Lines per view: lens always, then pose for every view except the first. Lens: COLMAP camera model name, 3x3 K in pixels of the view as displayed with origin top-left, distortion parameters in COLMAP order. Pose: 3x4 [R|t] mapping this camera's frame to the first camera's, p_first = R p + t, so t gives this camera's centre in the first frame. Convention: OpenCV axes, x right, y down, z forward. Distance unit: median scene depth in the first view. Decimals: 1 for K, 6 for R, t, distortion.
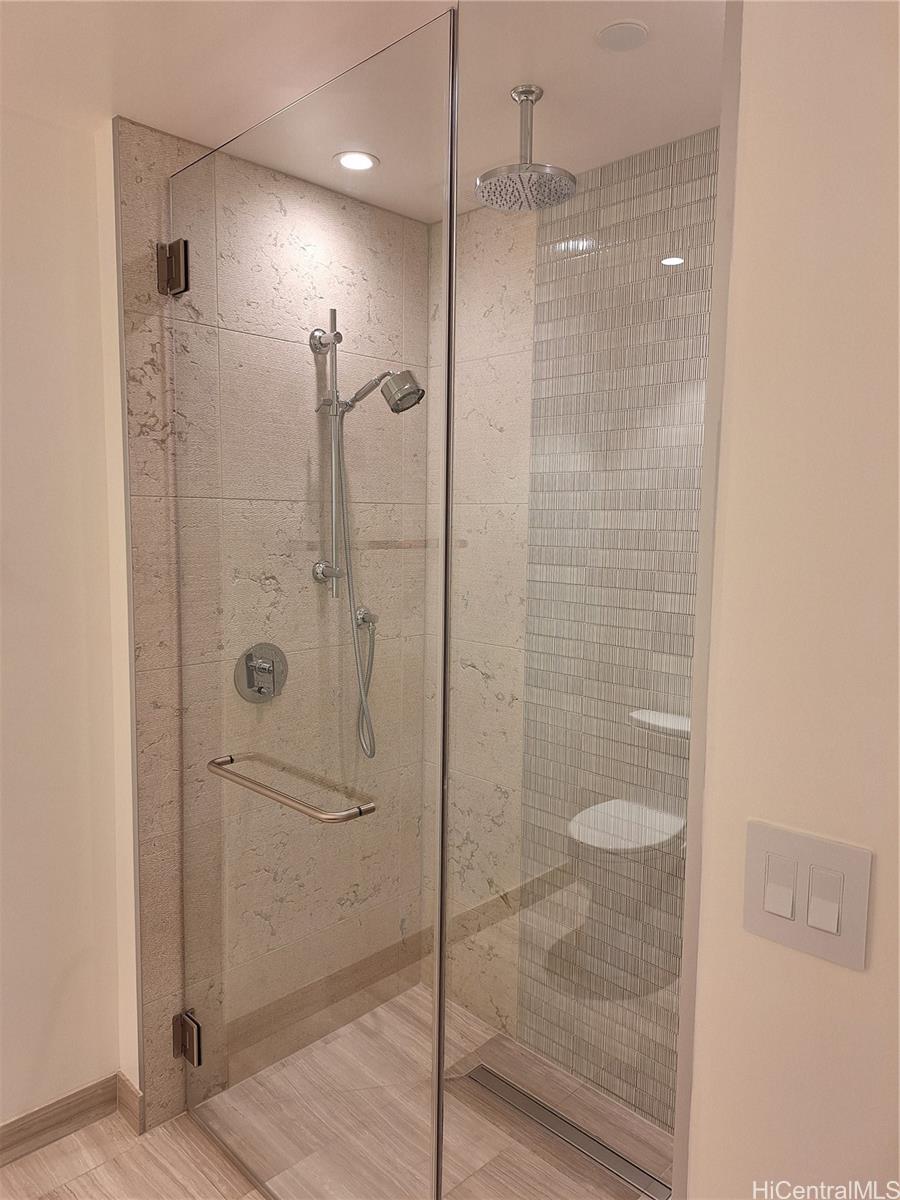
lens RADIAL K [[829.0, 0, 451.8], [0, 829.0, 607.4], [0, 0, 1]] dist [0.124832, -0.178541]
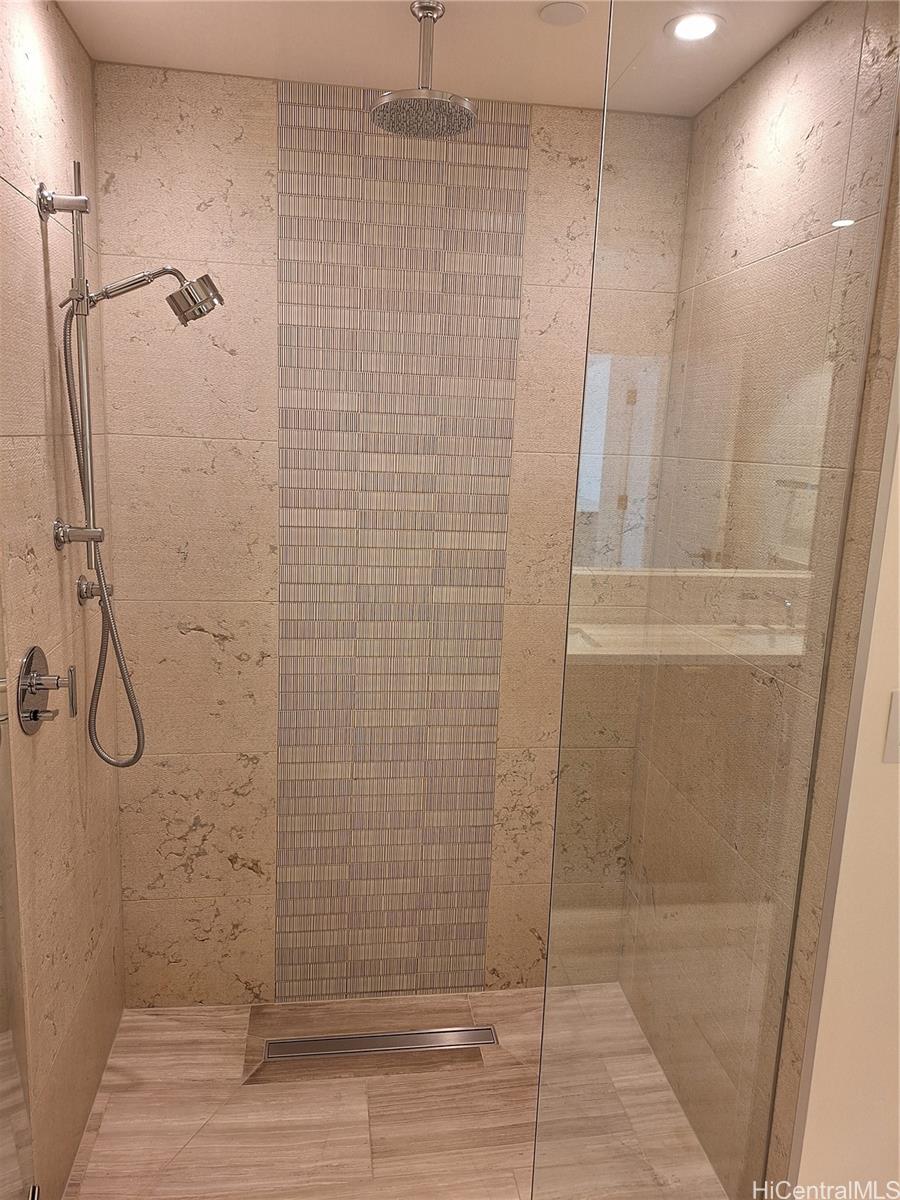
lens RADIAL K [[830.0, 0, 450.0], [0, 830.0, 600.0], [0, 0, 1]] dist [0.087703, -0.099625]
pose [[0.603917, -0.141128, 0.784453, -0.527926], [0.058477, 0.989392, 0.132979, -0.063223], [-0.794899, -0.034436, 0.605764, 0.290893]]
